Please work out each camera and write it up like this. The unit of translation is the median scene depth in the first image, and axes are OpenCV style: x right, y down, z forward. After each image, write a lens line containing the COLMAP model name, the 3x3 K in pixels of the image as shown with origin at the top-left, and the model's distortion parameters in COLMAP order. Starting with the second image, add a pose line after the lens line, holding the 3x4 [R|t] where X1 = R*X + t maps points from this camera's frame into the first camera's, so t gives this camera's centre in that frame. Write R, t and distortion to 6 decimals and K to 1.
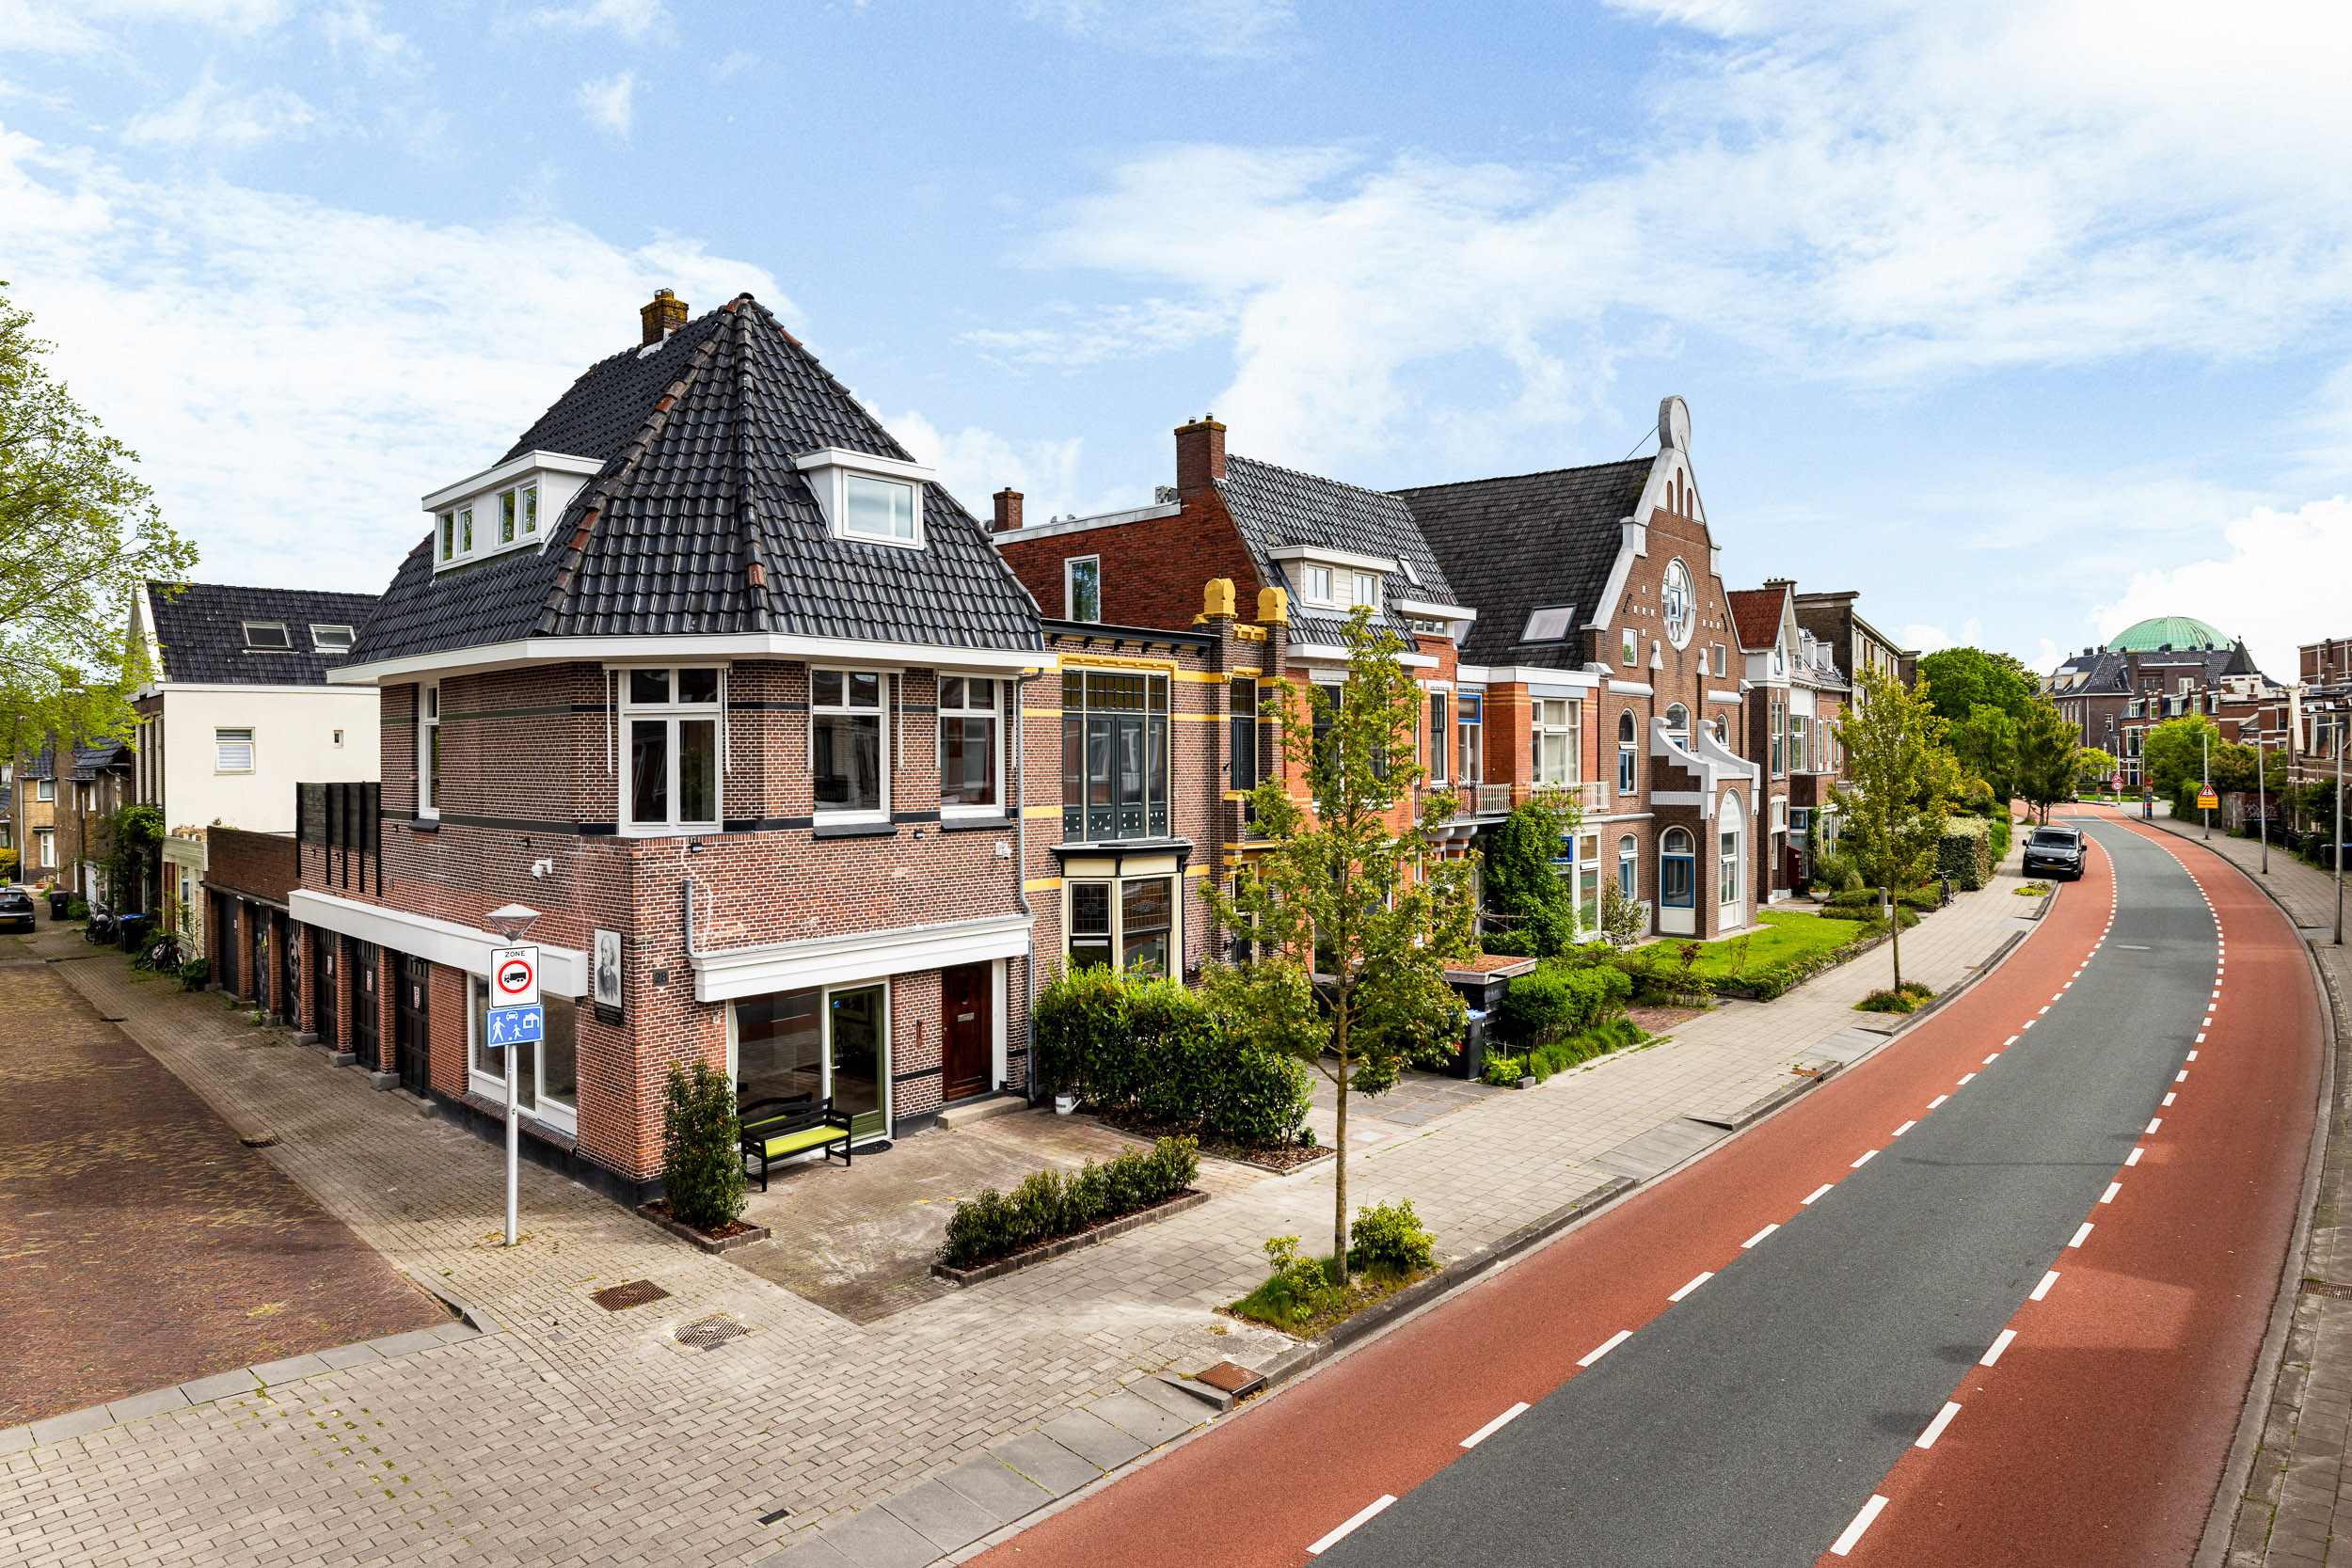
lens RADIAL K [[1461.8, 0, 1165.5], [0, 1461.8, 752.5], [0, 0, 1]] dist [-0.002144, 0.002446]
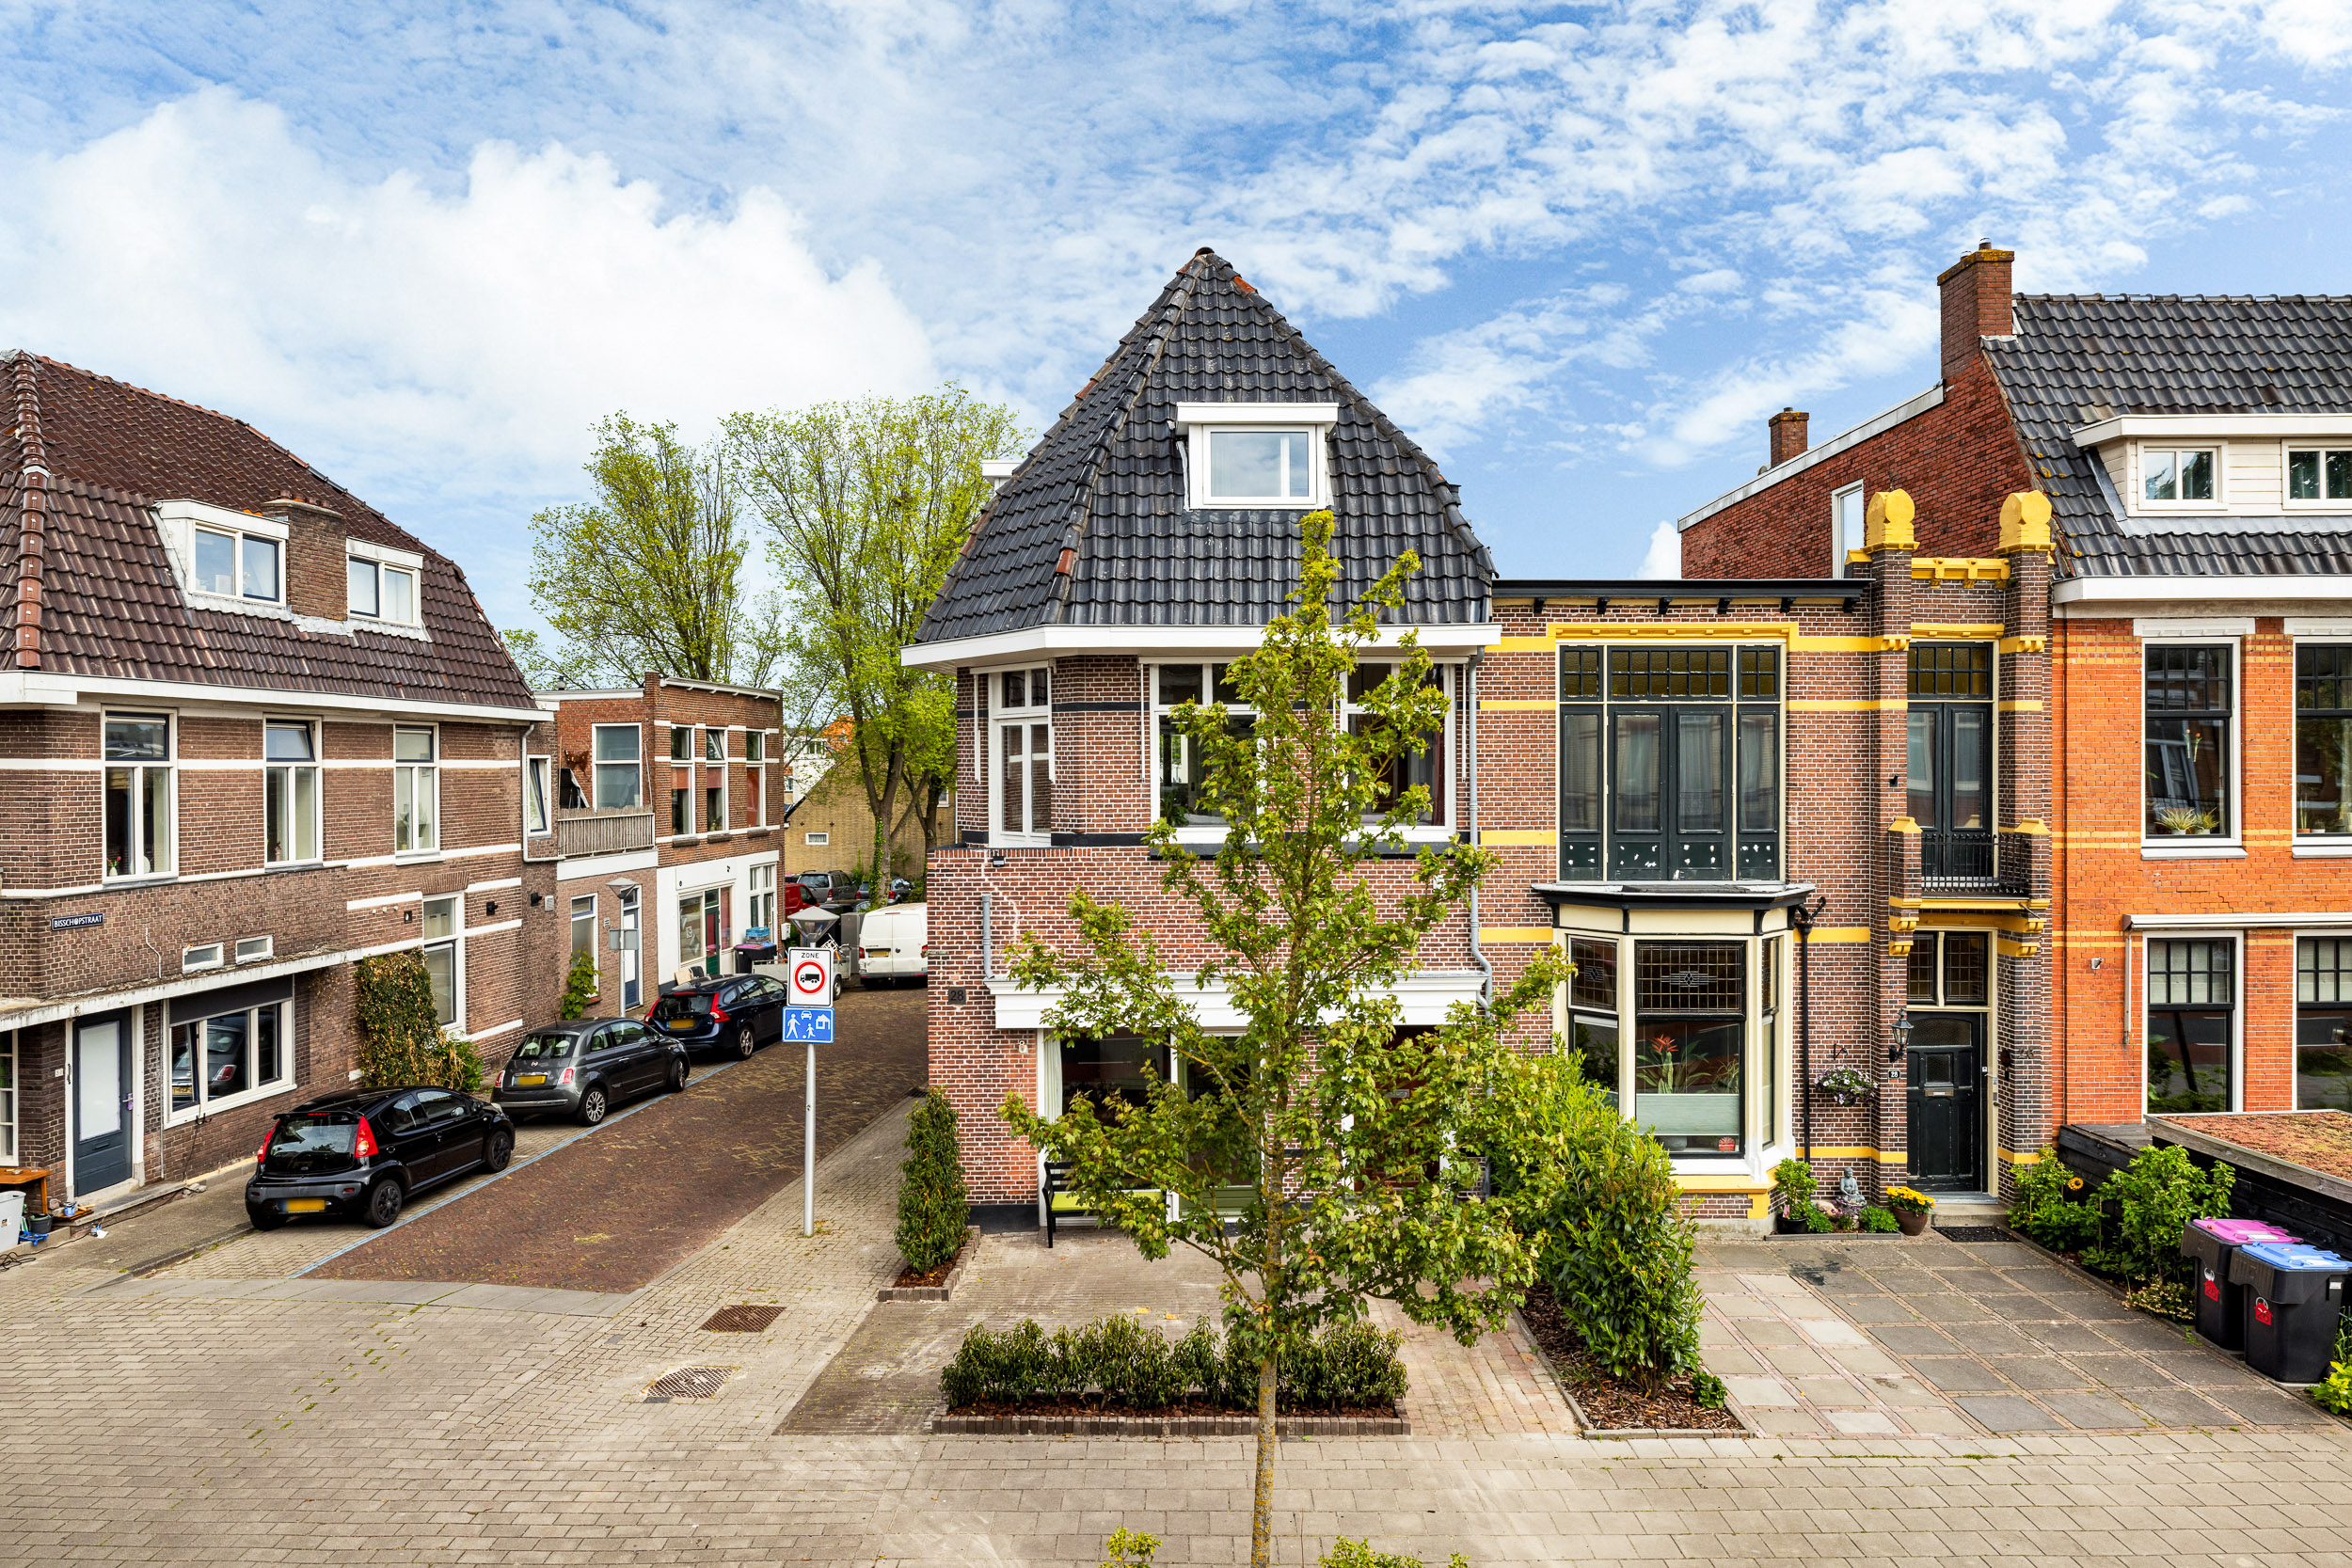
lens RADIAL K [[1429.1, 0, 1171.3], [0, 1429.1, 770.7], [0, 0, 1]] dist [-0.001118, 0.000214]
pose [[0.659786, 0.009088, -0.751398, 0.367772], [0.001719, 0.999906, 0.013604, -0.004237], [0.751451, -0.010267, 0.659709, 0.406370]]
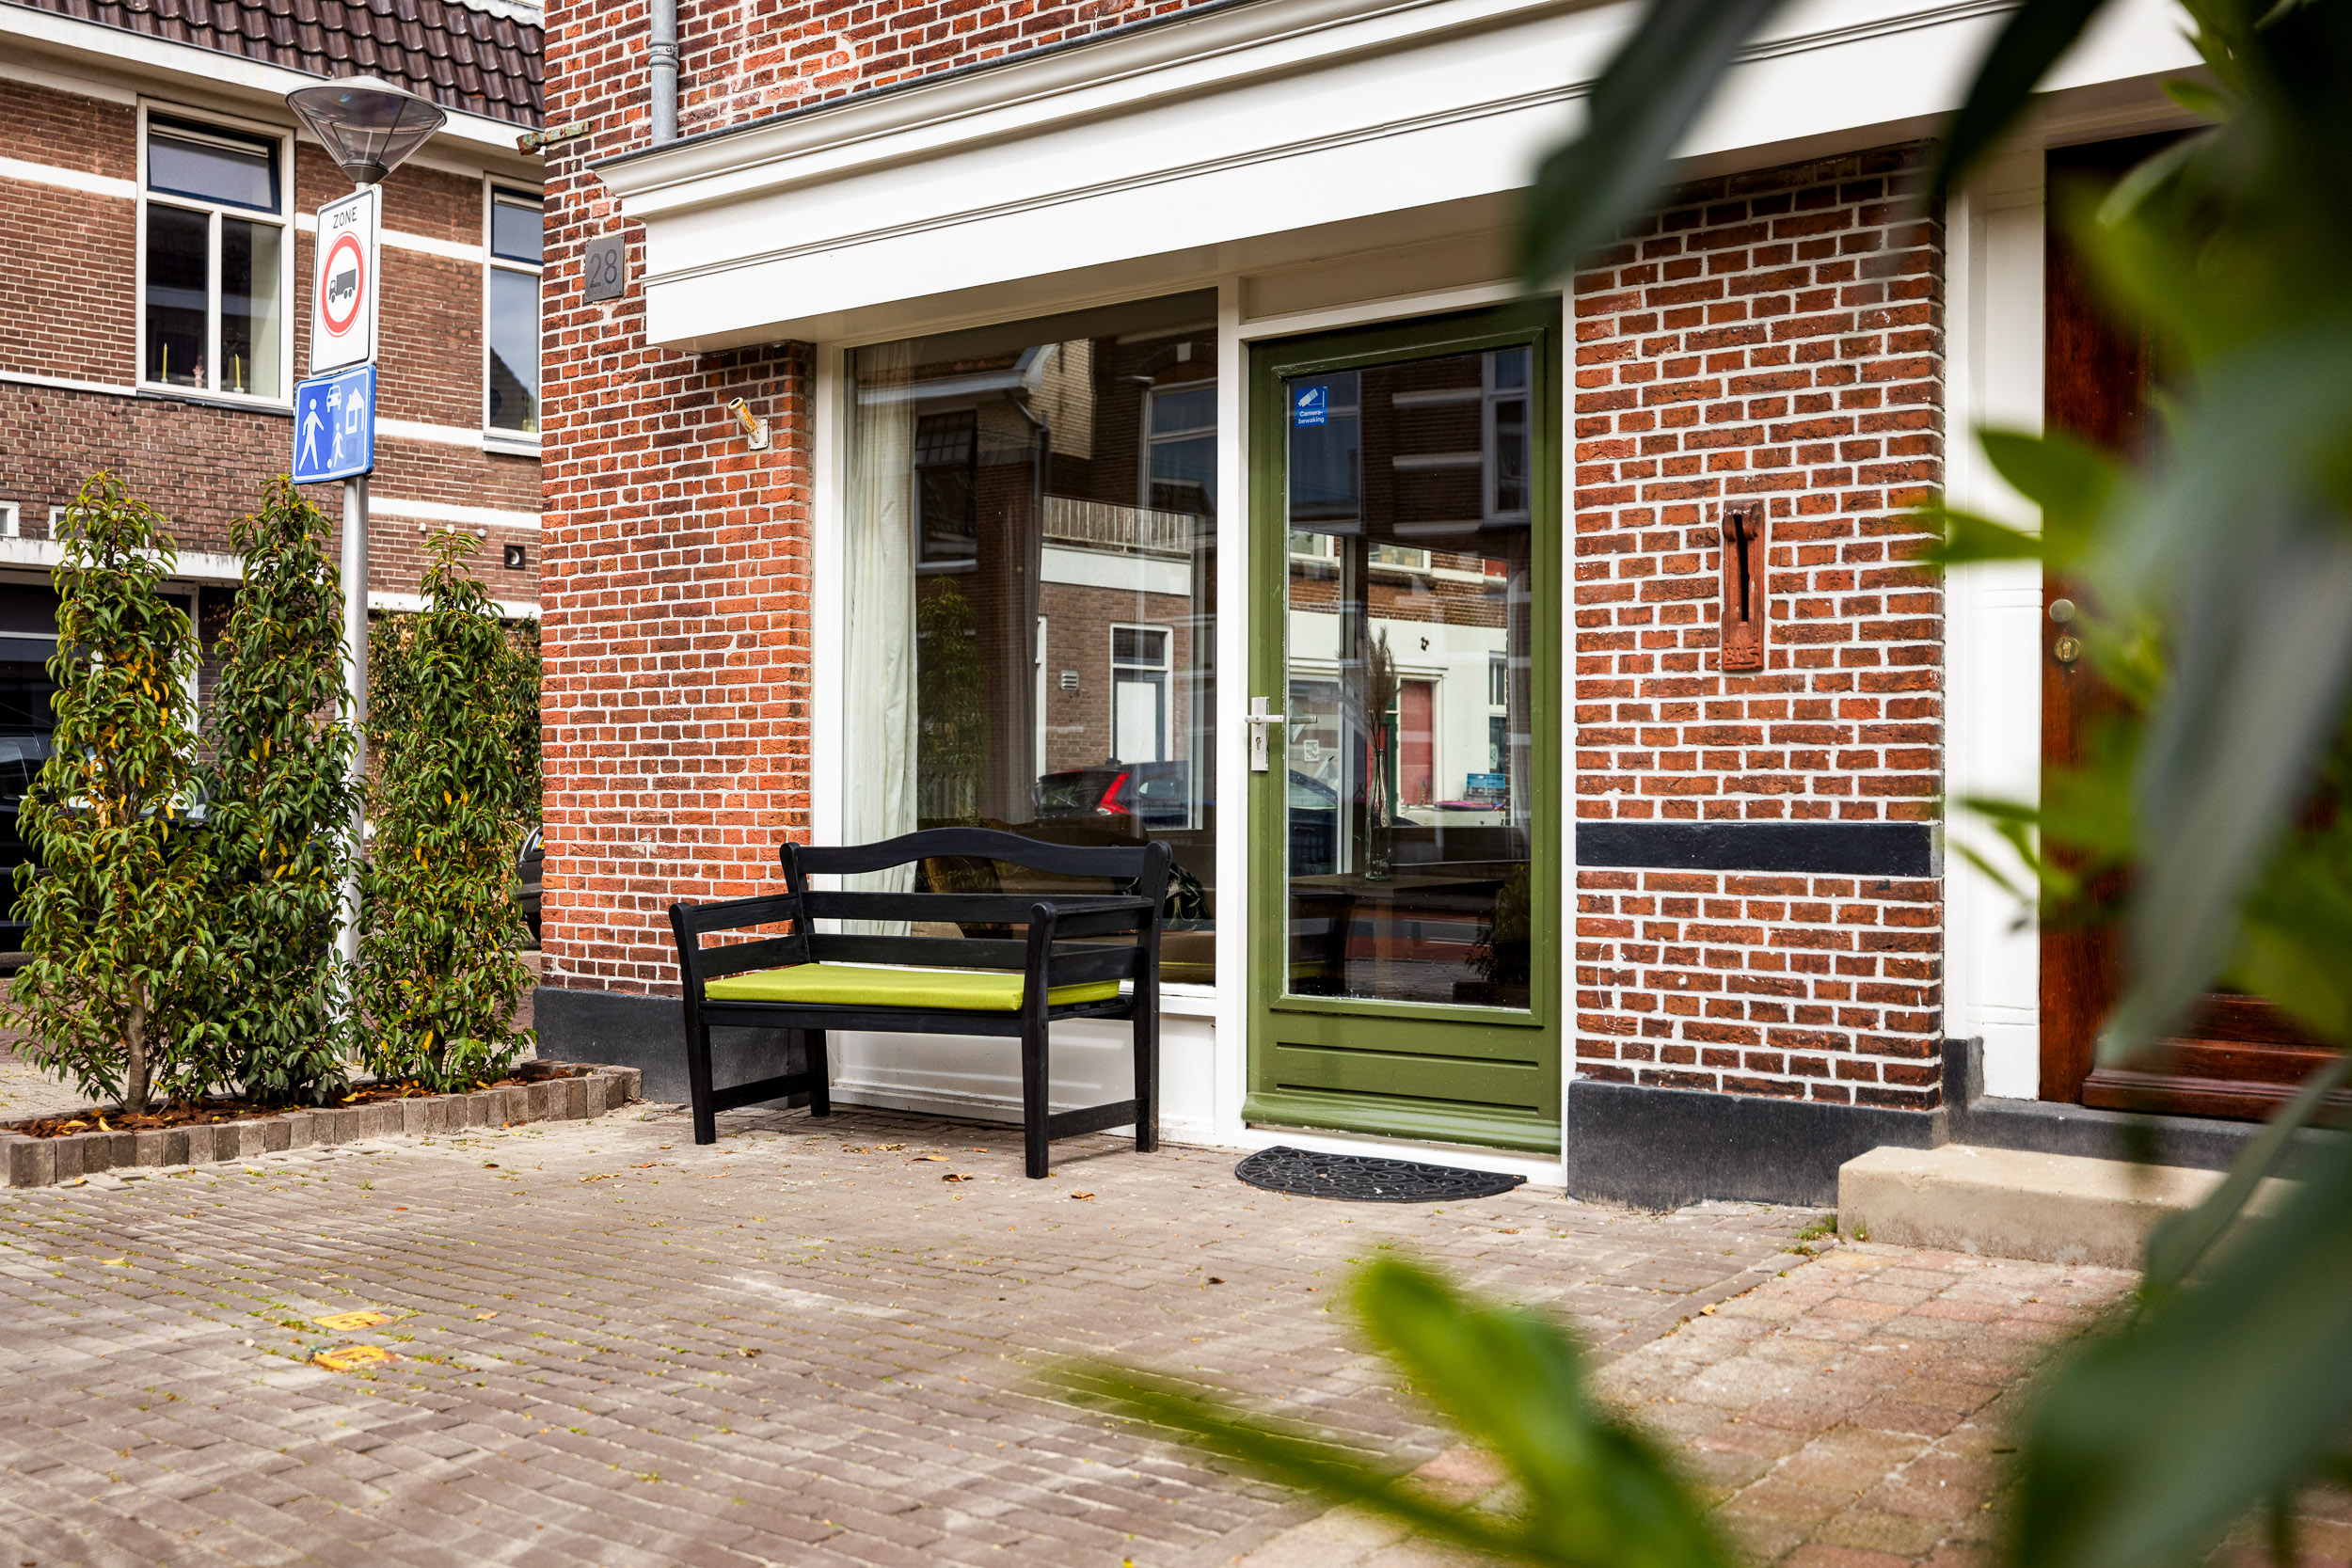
lens RADIAL K [[2285.2, 0, 1126.0], [0, 2285.2, 787.4], [0, 0, 1]] dist [0.007869, 0.003043]
pose [[0.038437, 0.007736, -0.999231, 0.074988], [-0.001603, 0.999969, 0.007680, 0.205004], [0.999260, 0.001307, 0.038448, 0.893696]]
